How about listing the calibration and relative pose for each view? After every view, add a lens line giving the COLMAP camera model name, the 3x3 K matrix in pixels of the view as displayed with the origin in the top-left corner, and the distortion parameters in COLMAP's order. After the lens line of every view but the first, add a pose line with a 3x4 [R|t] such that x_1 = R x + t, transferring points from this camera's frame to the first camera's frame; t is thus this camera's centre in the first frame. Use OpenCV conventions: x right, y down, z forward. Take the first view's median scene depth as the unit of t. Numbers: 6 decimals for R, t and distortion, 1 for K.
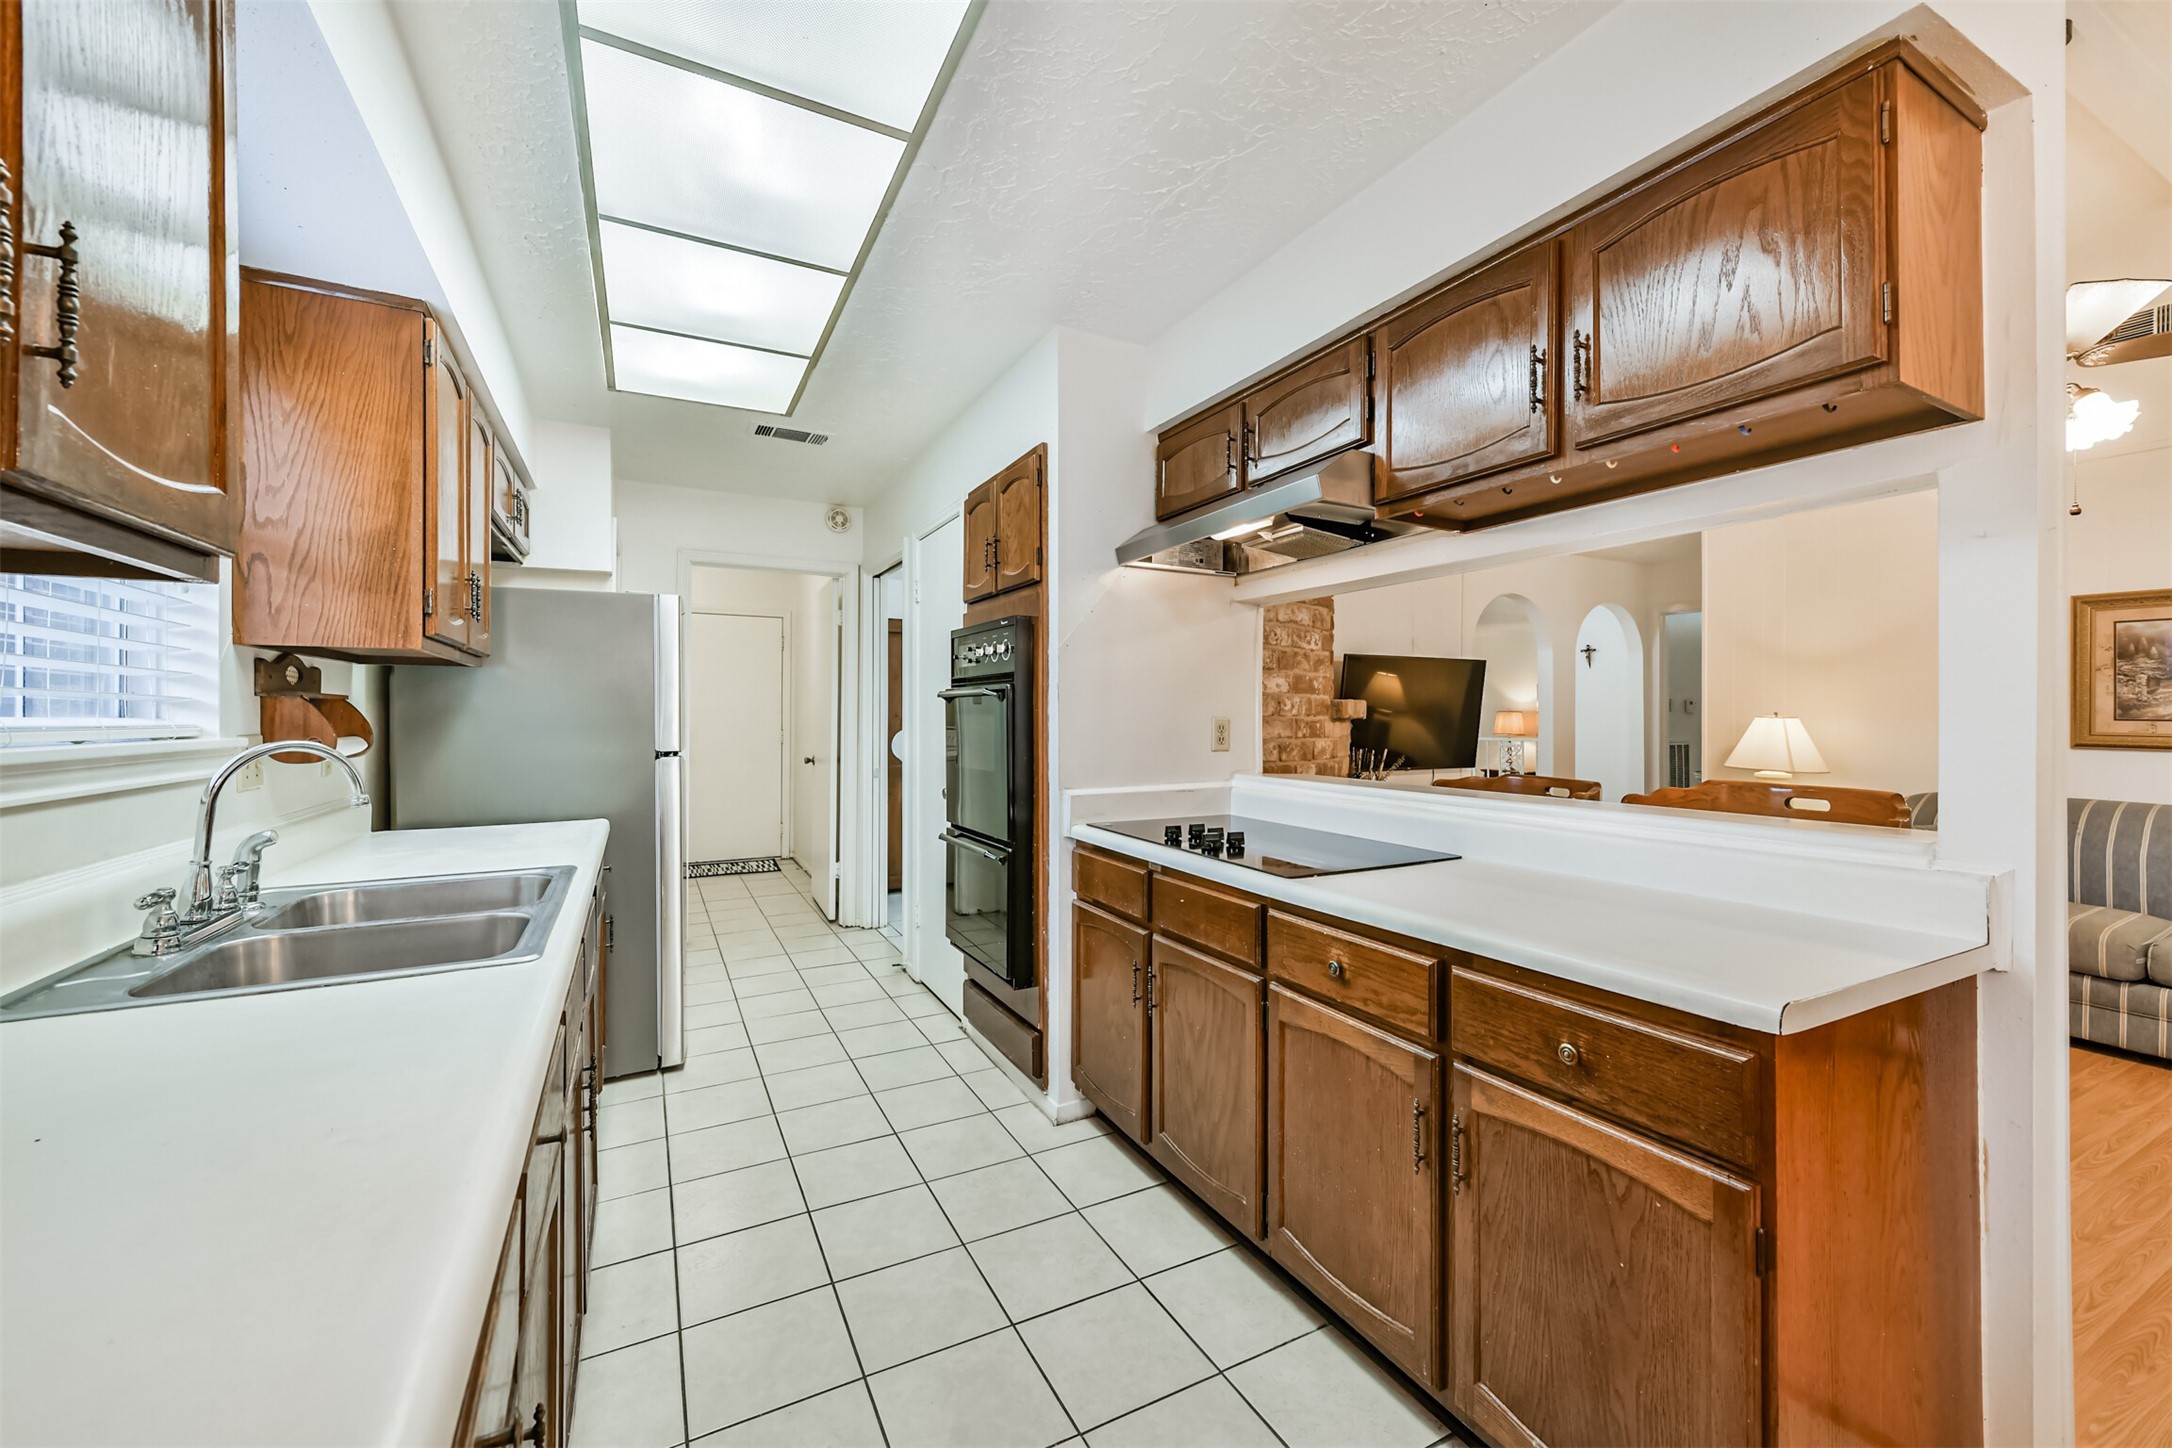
lens RADIAL K [[851.5, 0, 1086.9], [0, 851.5, 711.5], [0, 0, 1]] dist [-0.001451, -0.000306]
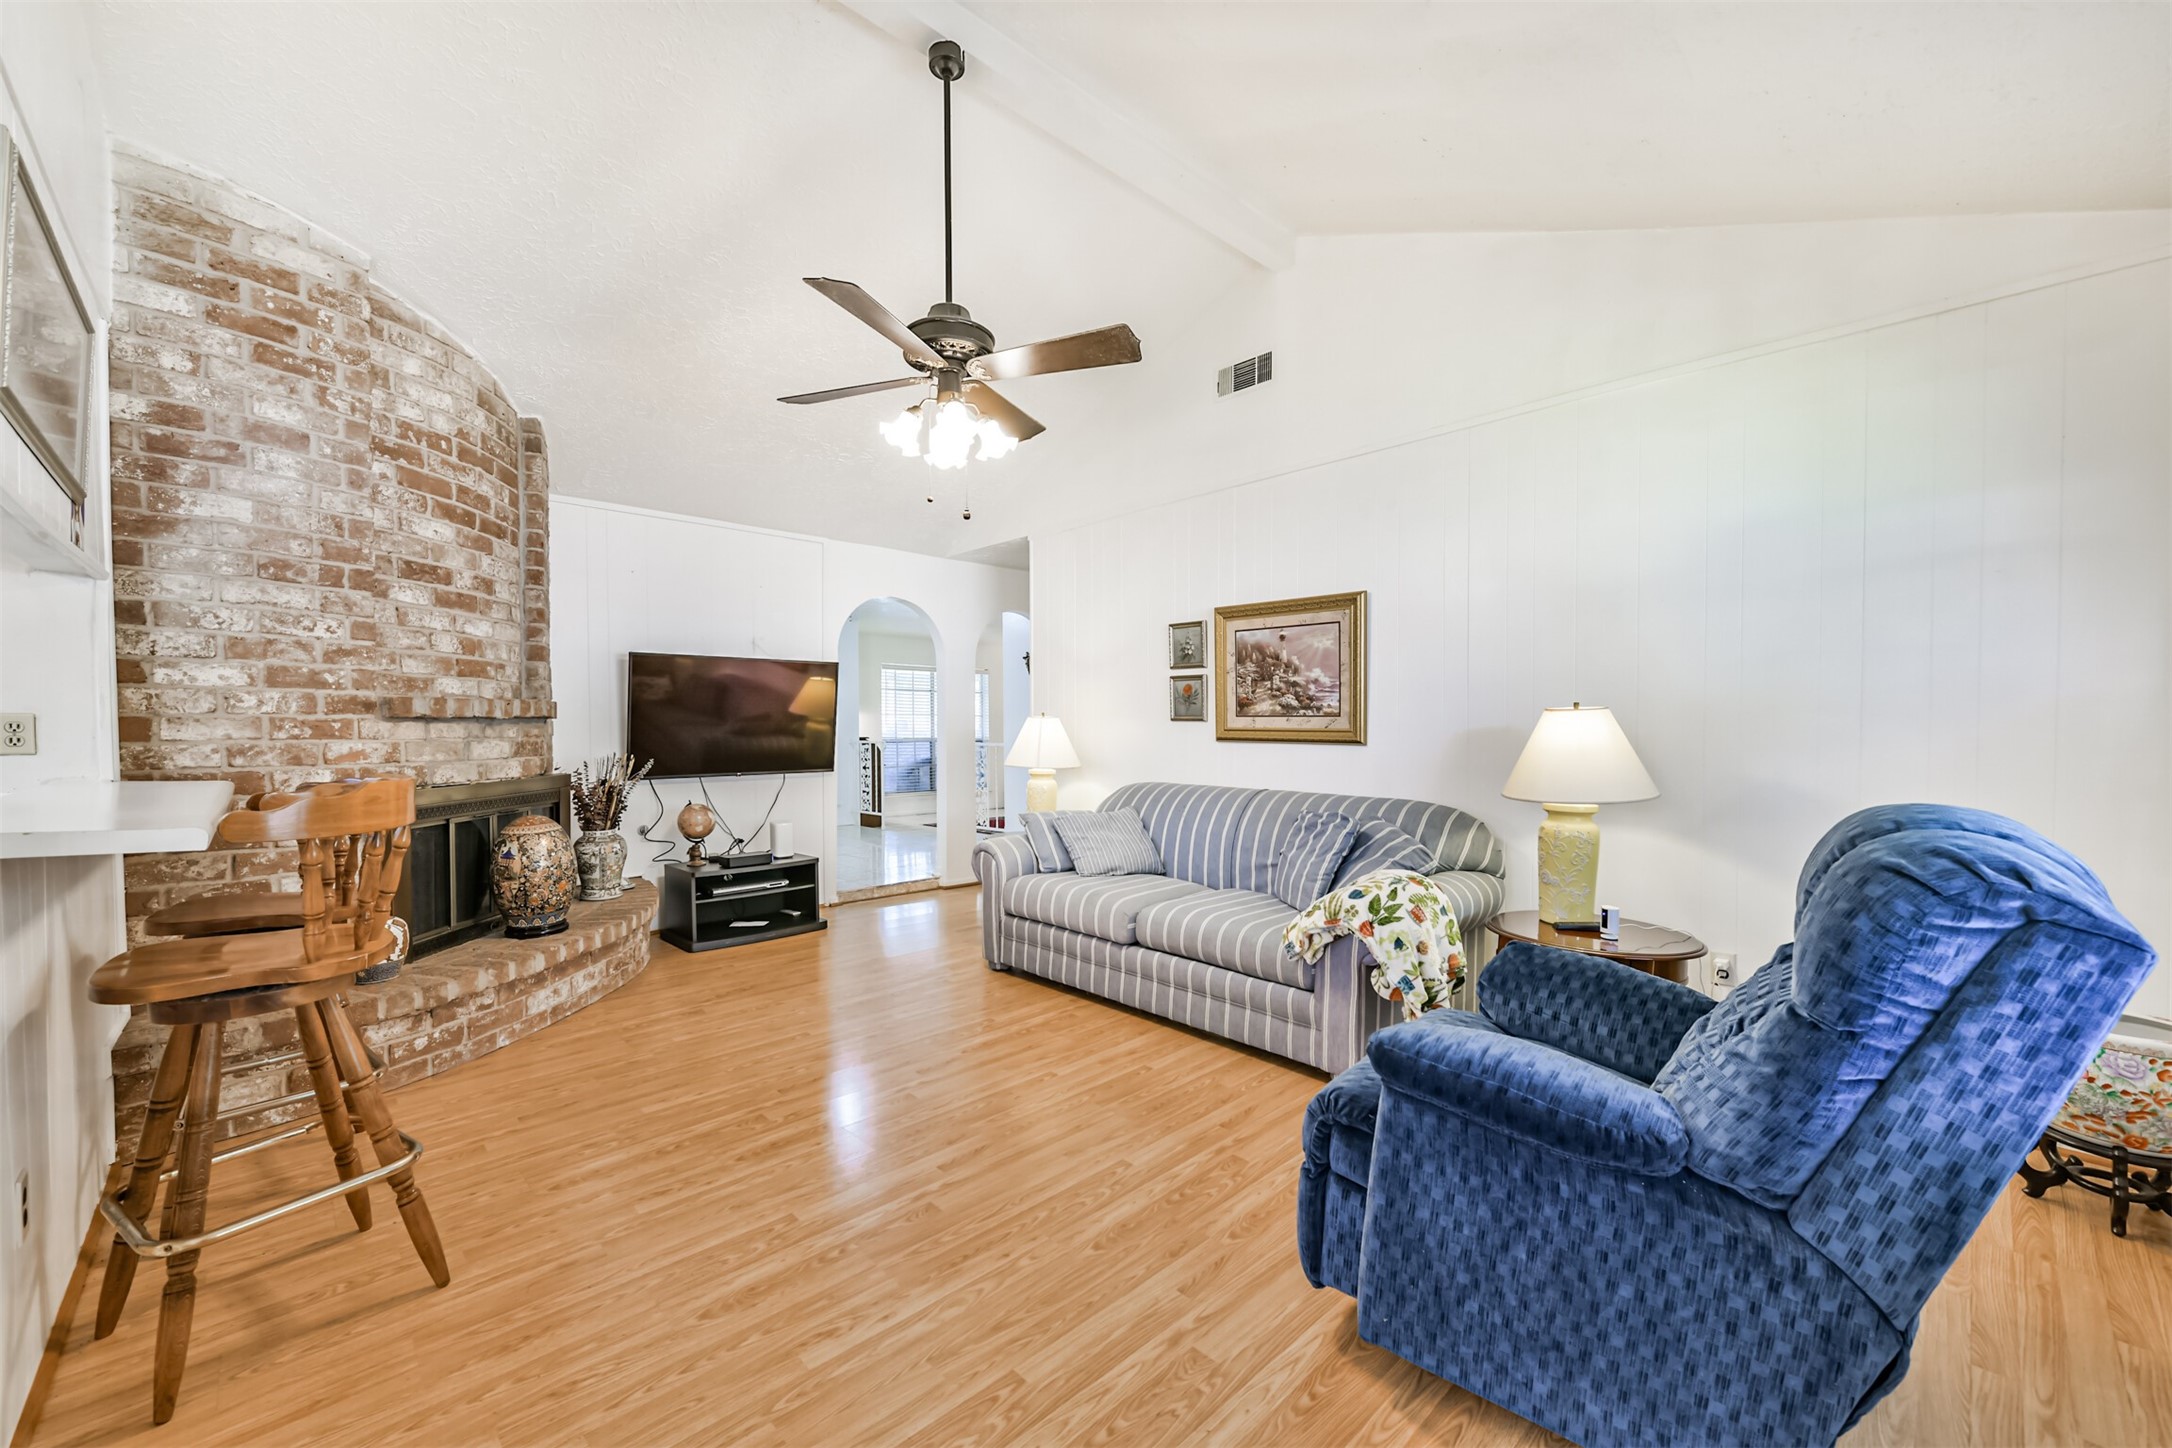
lens RADIAL K [[851.5, 0, 1093.3], [0, 851.5, 746.4], [0, 0, 1]] dist [-0.001451, -0.000306]
pose [[0.956886, -0.014808, 0.290087, 0.766970], [0.007027, 0.999588, 0.027843, 0.019355], [-0.290380, -0.024604, 0.956595, -0.058383]]
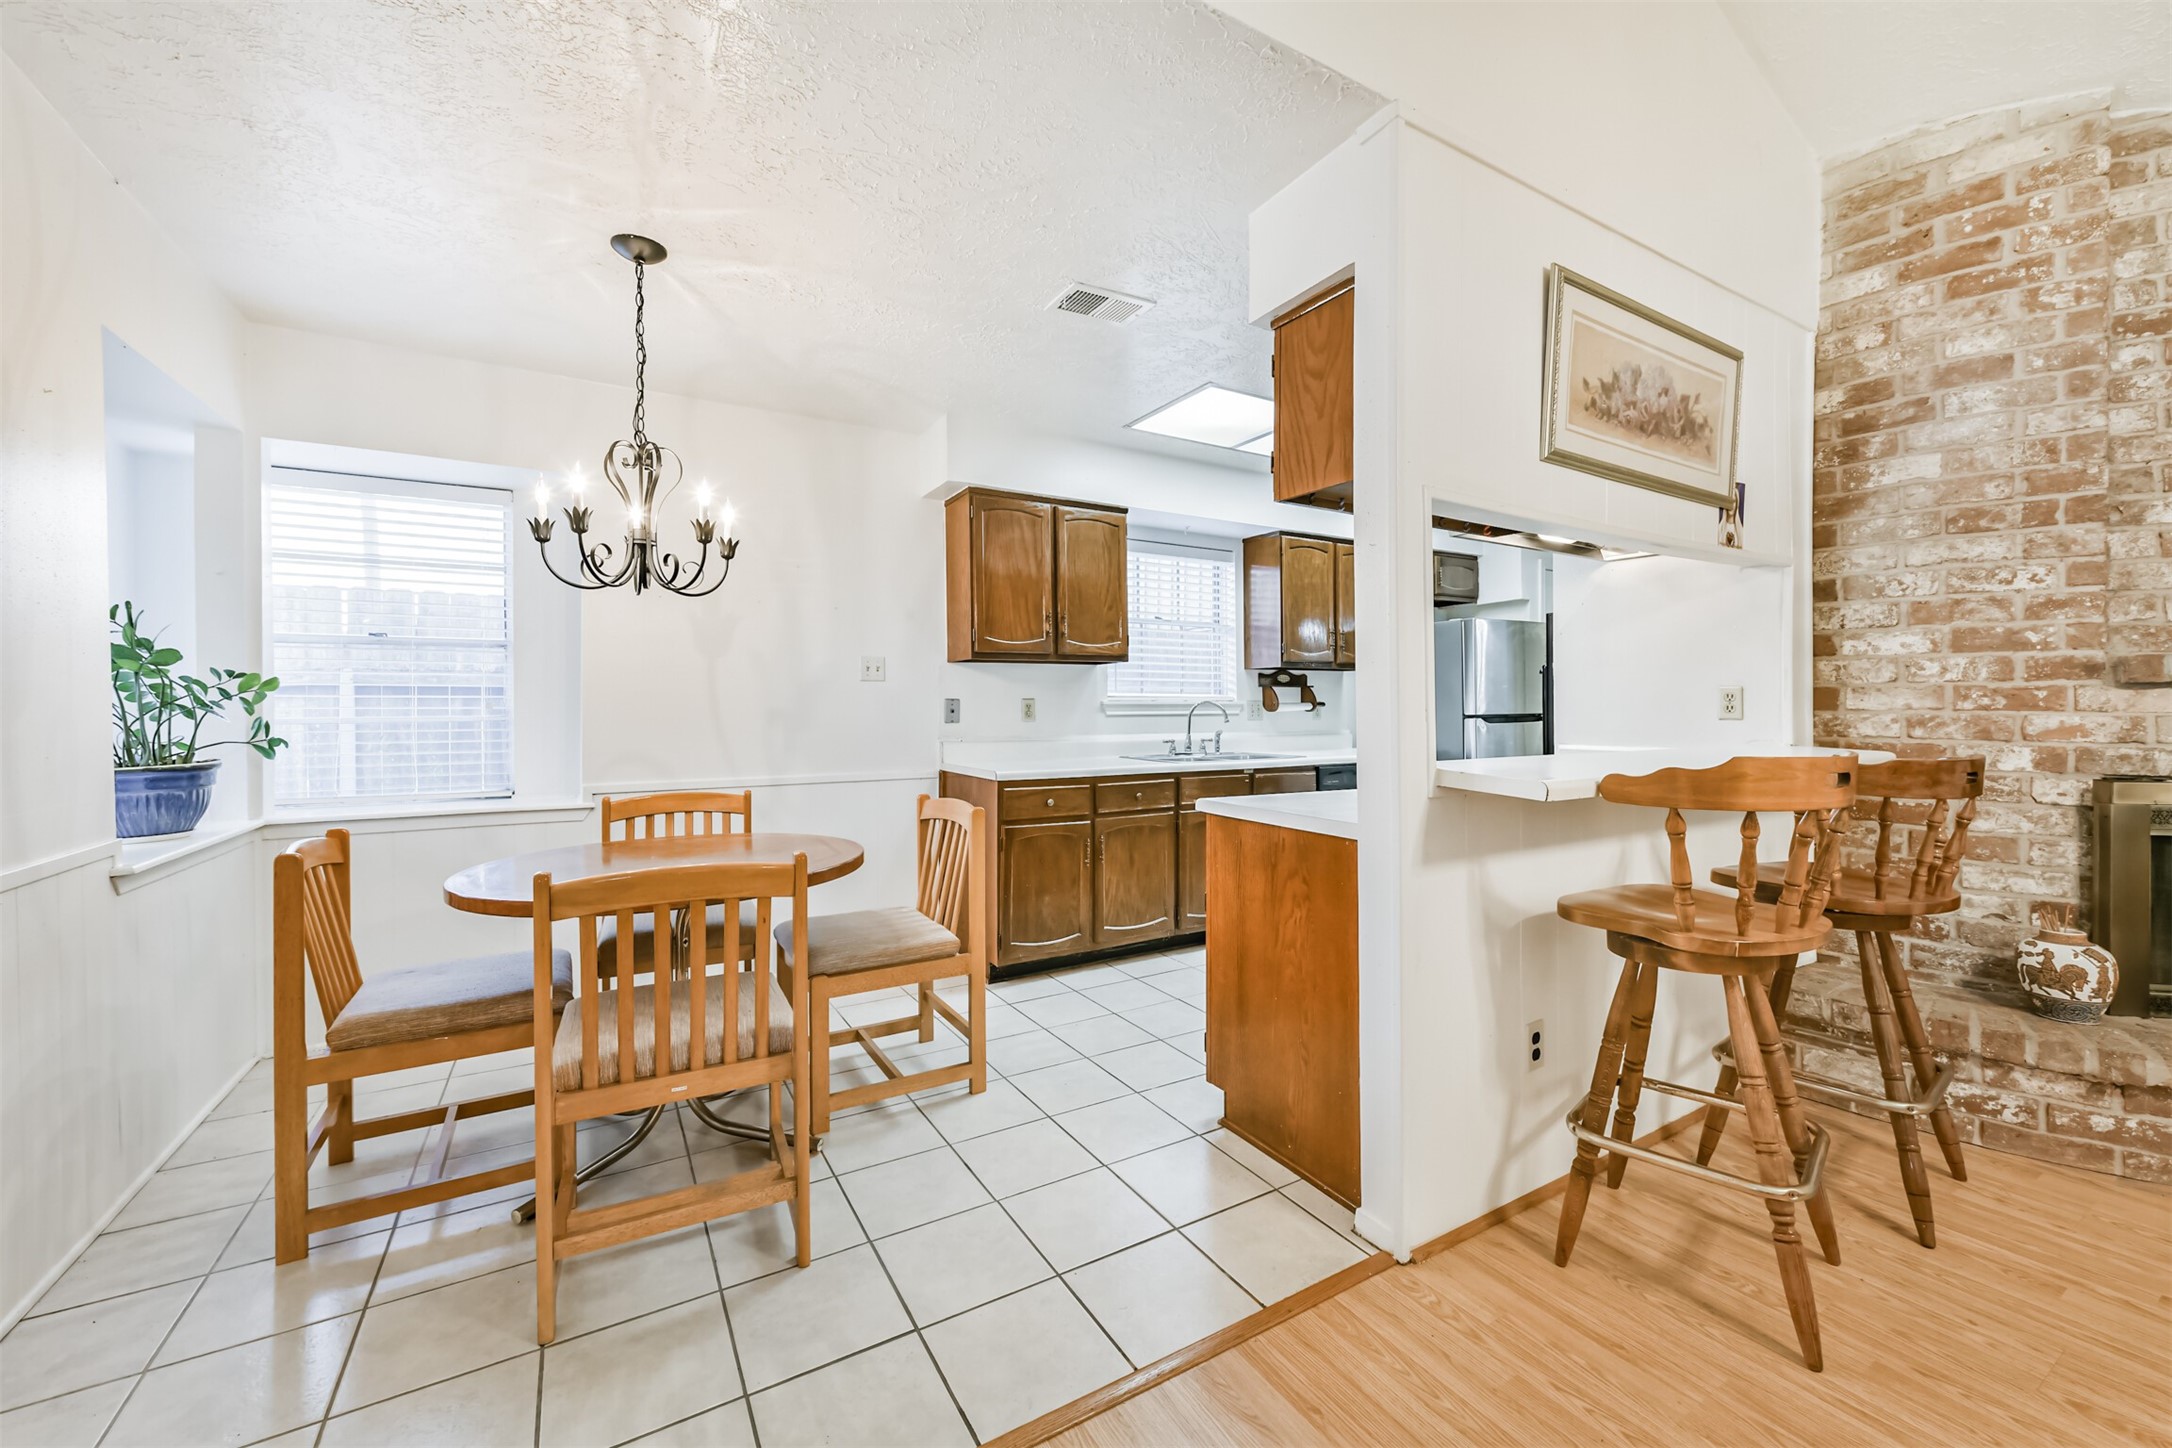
lens RADIAL K [[851.5, 0, 1095.0], [0, 851.5, 707.1], [0, 0, 1]] dist [-0.001451, -0.000306]
pose [[0.063917, 0.000090, -0.997955, 0.942902], [0.007174, 0.999974, 0.000550, 0.021644], [0.997929, -0.007195, 0.063915, 0.161114]]
